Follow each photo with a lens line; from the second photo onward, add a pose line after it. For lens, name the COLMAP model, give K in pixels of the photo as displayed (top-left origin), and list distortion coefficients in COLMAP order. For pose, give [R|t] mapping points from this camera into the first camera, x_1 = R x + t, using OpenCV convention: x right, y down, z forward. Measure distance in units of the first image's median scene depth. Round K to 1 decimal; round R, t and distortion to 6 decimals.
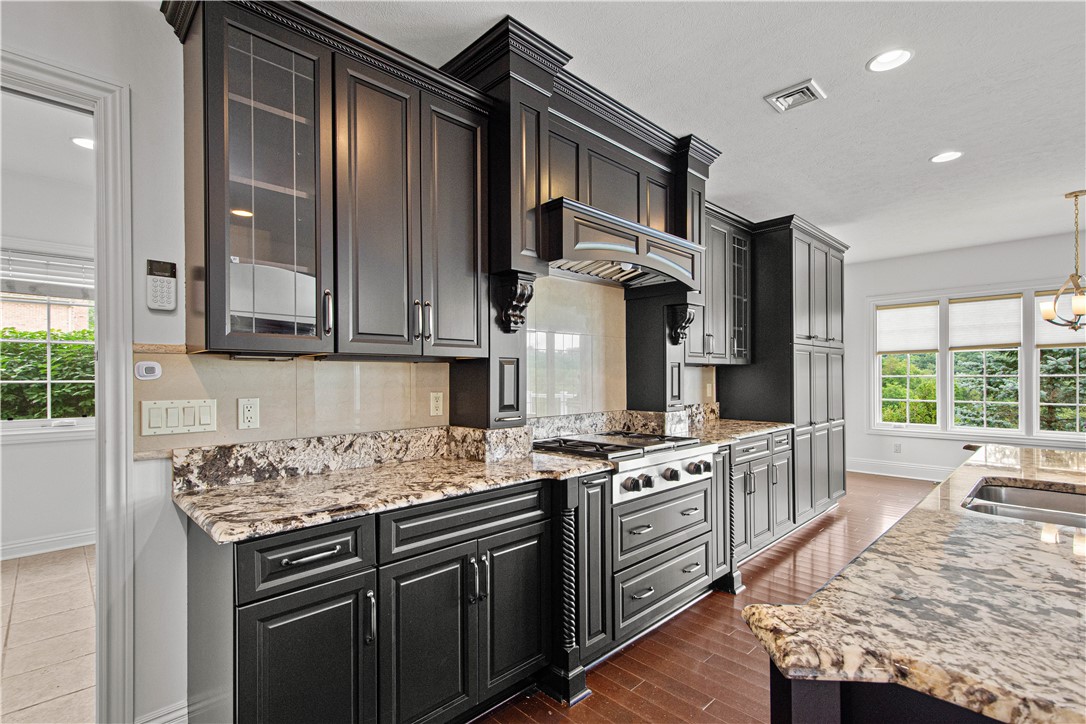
lens RADIAL K [[504.6, 0, 540.1], [0, 504.6, 374.9], [0, 0, 1]] dist [0.010824, -0.000241]
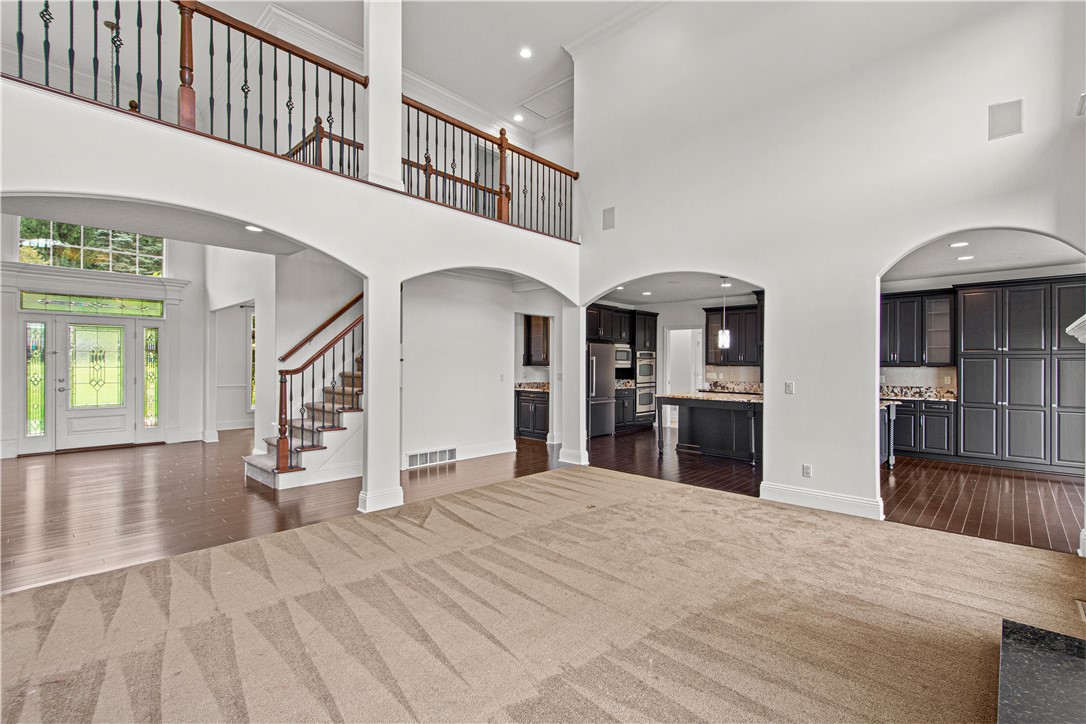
lens RADIAL K [[486.9, 0, 540.9], [0, 486.9, 364.8], [0, 0, 1]] dist [0.001312, -0.000429]
pose [[0.035405, 0.005454, -0.999358, 4.223360], [-0.002625, 0.999982, 0.005365, -0.062430], [0.999370, 0.002434, 0.035419, -1.039975]]
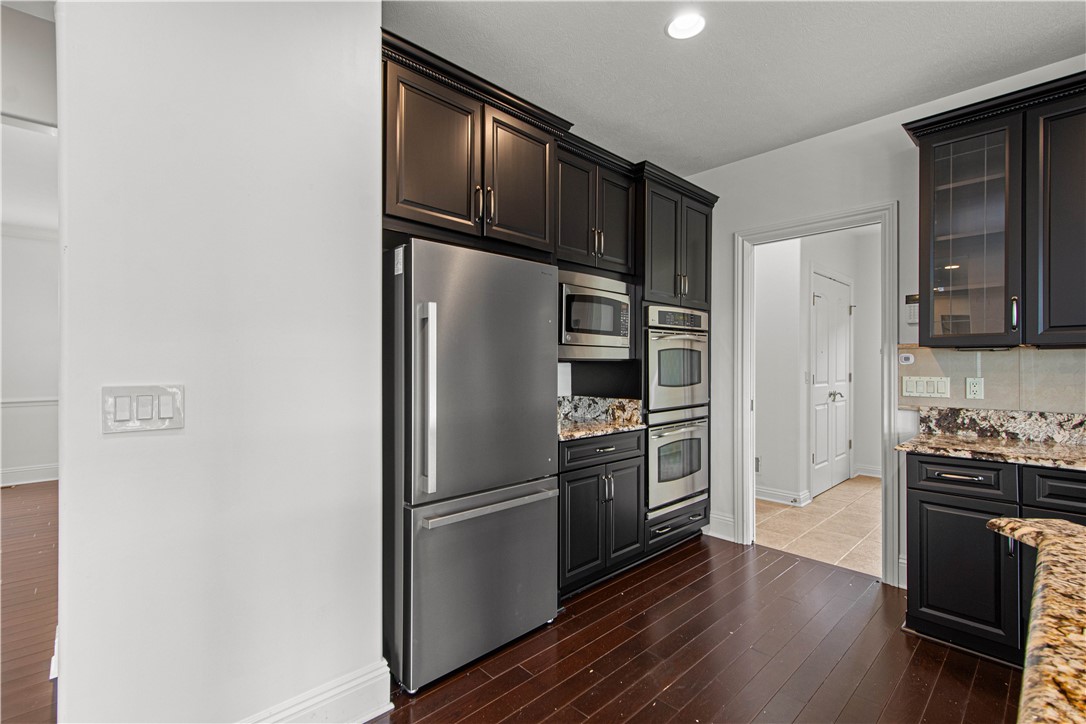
lens RADIAL K [[486.5, 0, 544.2], [0, 486.5, 365.7], [0, 0, 1]] dist [0.010149, -0.000498]
pose [[-0.010716, 0.006789, -0.999920, 0.748666], [0.002230, 0.999975, 0.006766, 0.000160], [0.999940, -0.002157, -0.010731, -0.182975]]
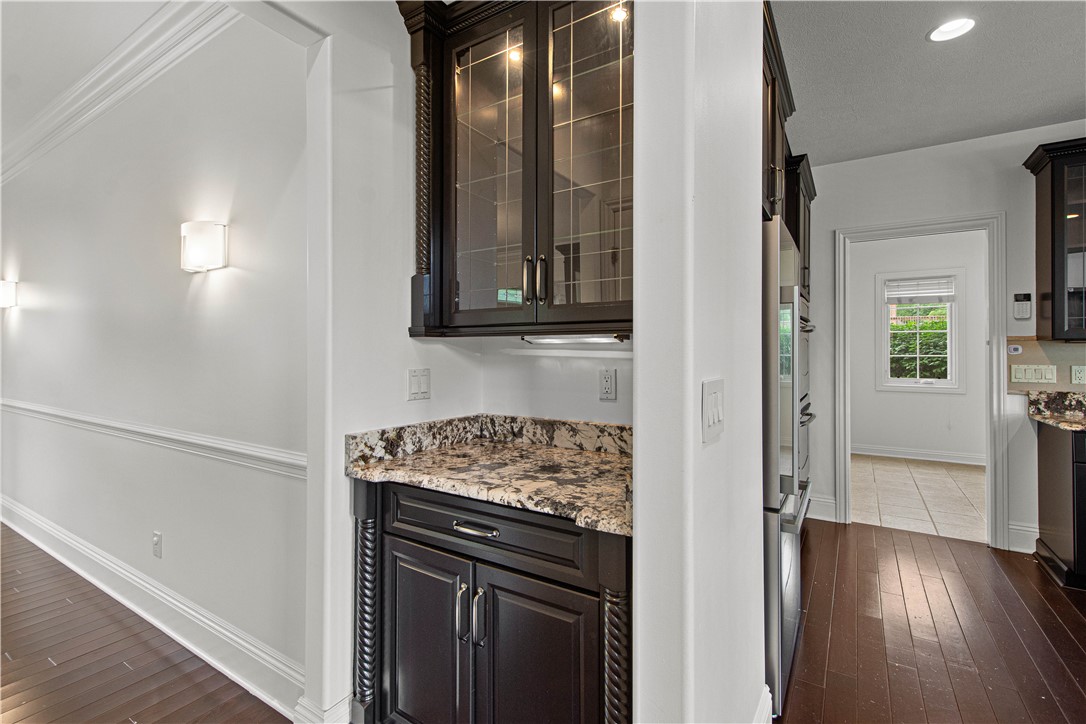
lens RADIAL K [[491.2, 0, 537.7], [0, 491.2, 349.7], [0, 0, 1]] dist [0.002793, 0.000135]
pose [[0.225390, -0.002173, -0.974266, 0.560264], [-0.000998, 0.999996, -0.002461, -0.001108], [0.974268, 0.001527, 0.225387, -1.023478]]
